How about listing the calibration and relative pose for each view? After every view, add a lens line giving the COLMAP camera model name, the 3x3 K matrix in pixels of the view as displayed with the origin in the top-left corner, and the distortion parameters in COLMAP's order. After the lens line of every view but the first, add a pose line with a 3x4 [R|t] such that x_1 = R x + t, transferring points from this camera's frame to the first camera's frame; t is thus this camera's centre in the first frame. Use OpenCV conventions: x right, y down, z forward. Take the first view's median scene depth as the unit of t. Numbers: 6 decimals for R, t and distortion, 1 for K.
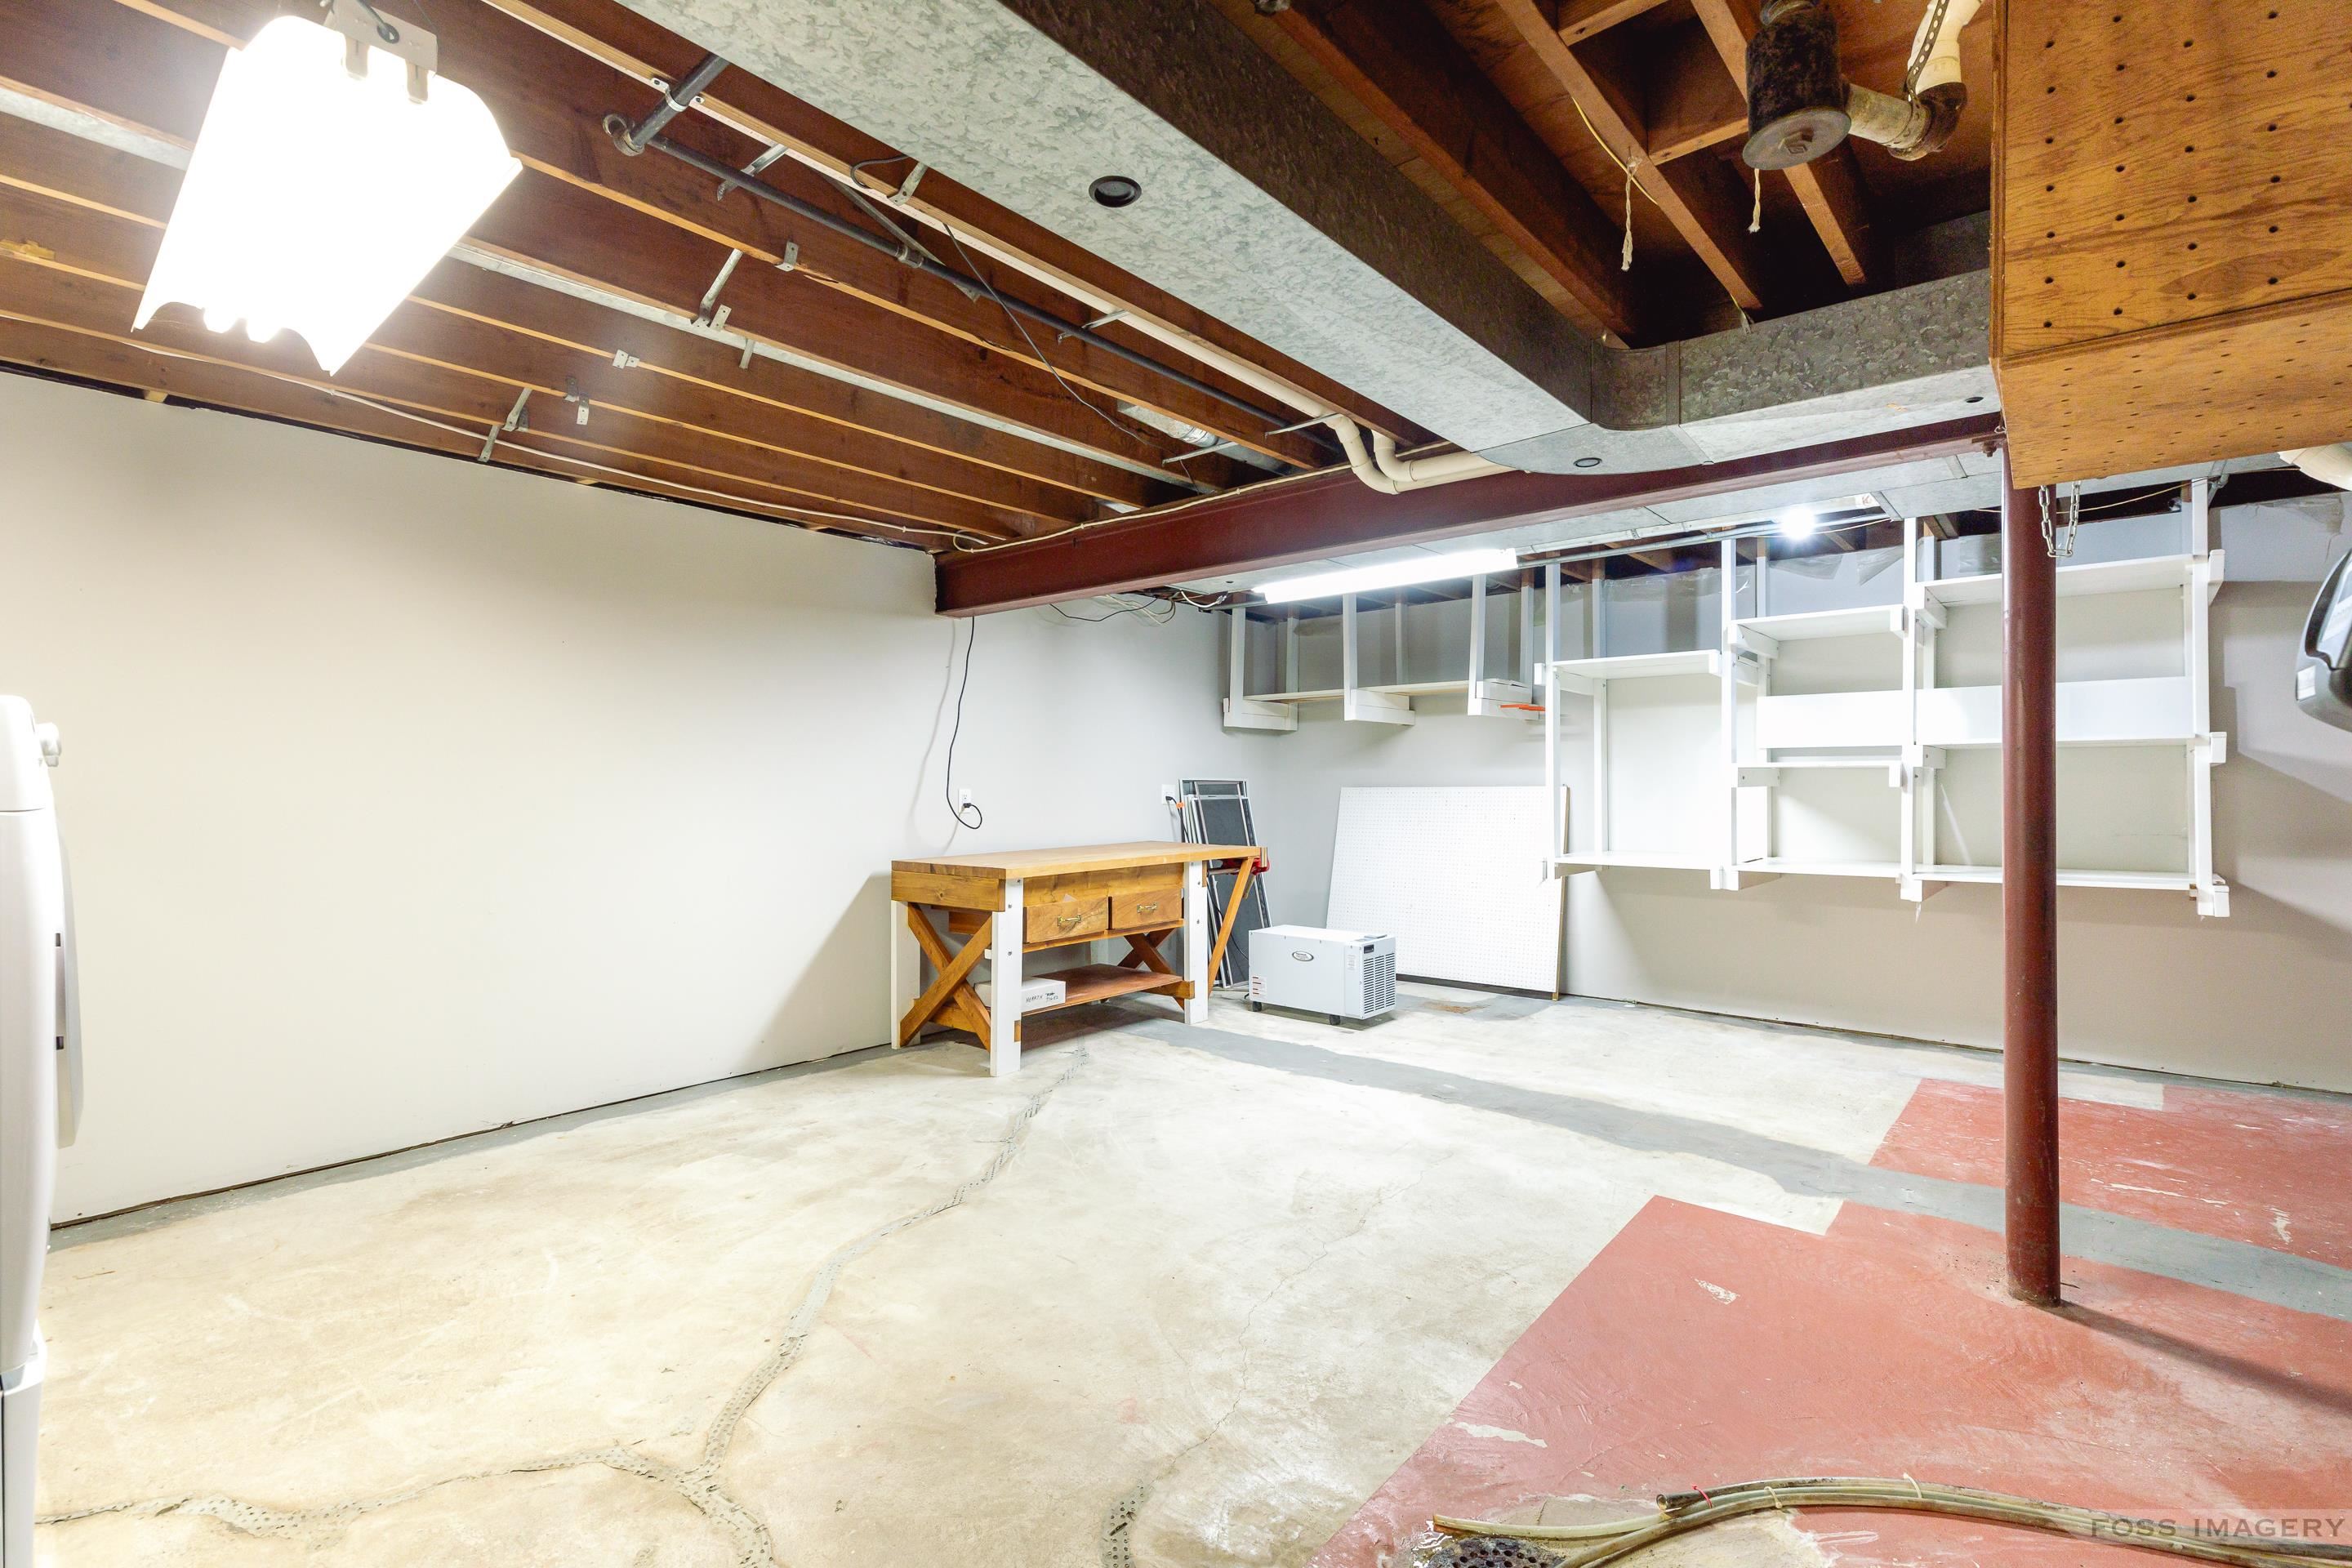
lens RADIAL K [[1078.3, 0, 1155.5], [0, 1078.3, 783.9], [0, 0, 1]] dist [0.010019, -0.000653]
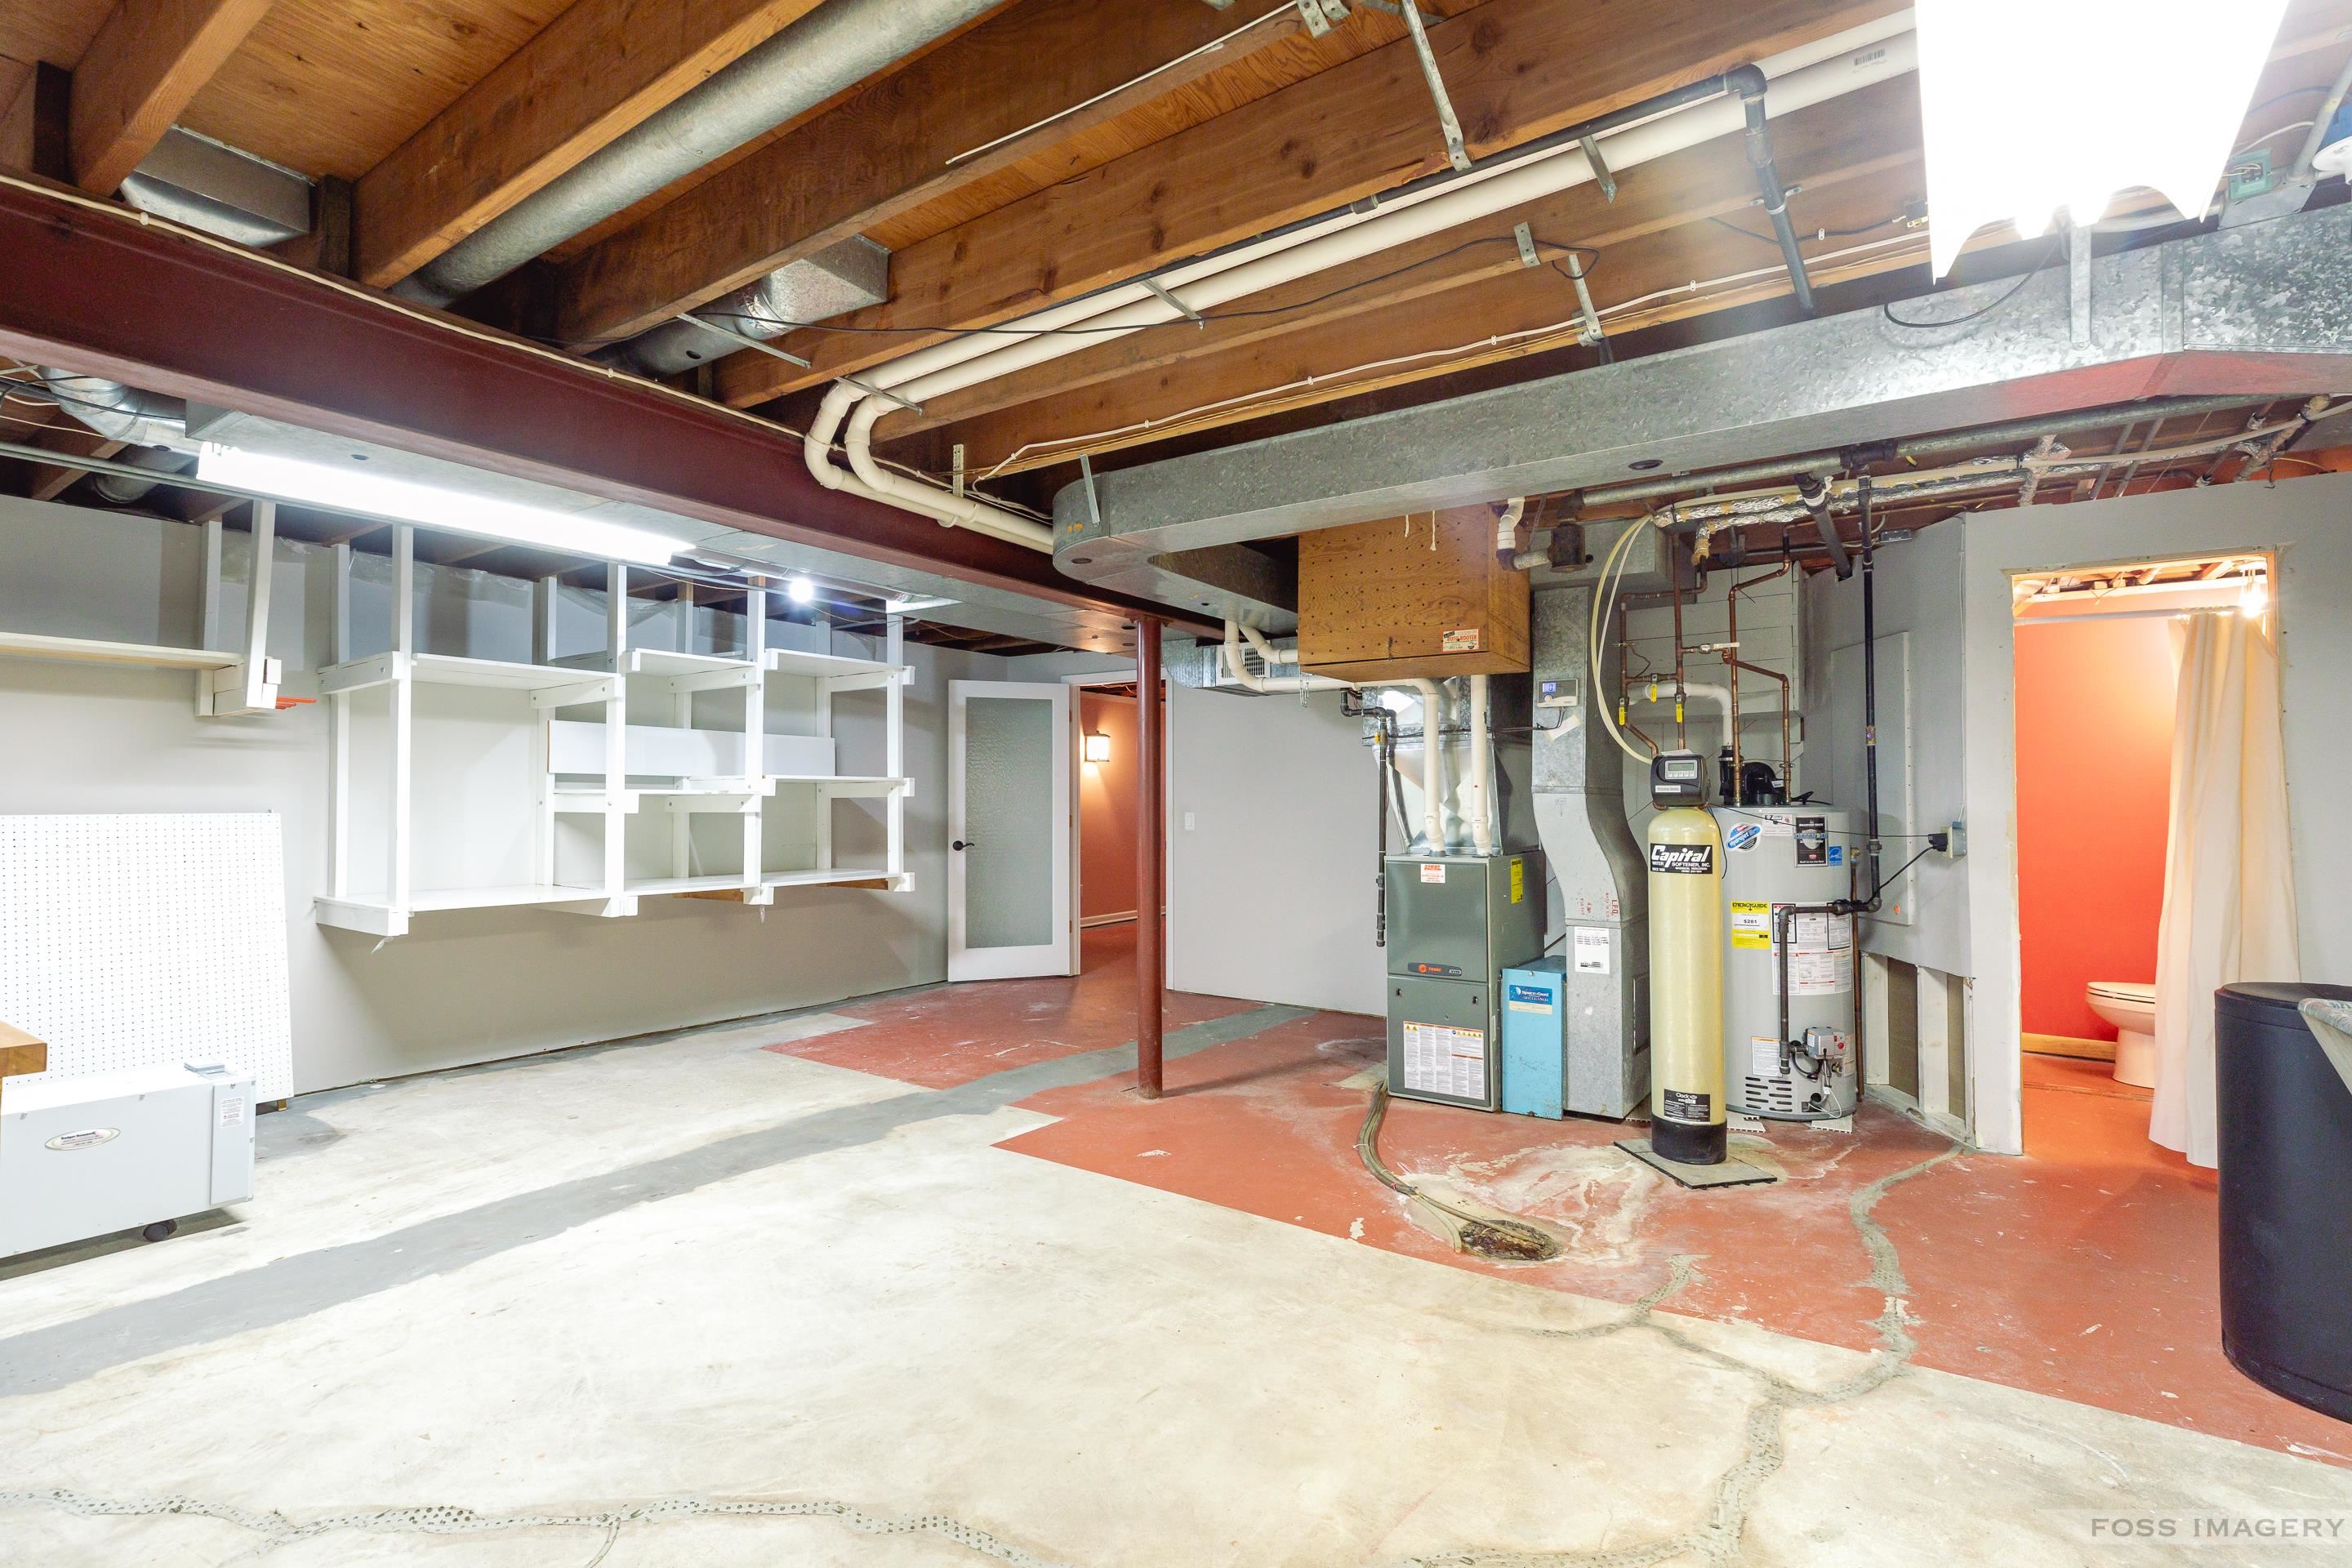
lens RADIAL K [[1078.3, 0, 1159.4], [0, 1078.3, 787.3], [0, 0, 1]] dist [0.010019, -0.000653]
pose [[-0.097950, 0.015999, 0.995063, -0.675934], [-0.002930, 0.999862, -0.016365, -0.008087], [-0.995187, -0.004518, -0.097889, 0.795932]]
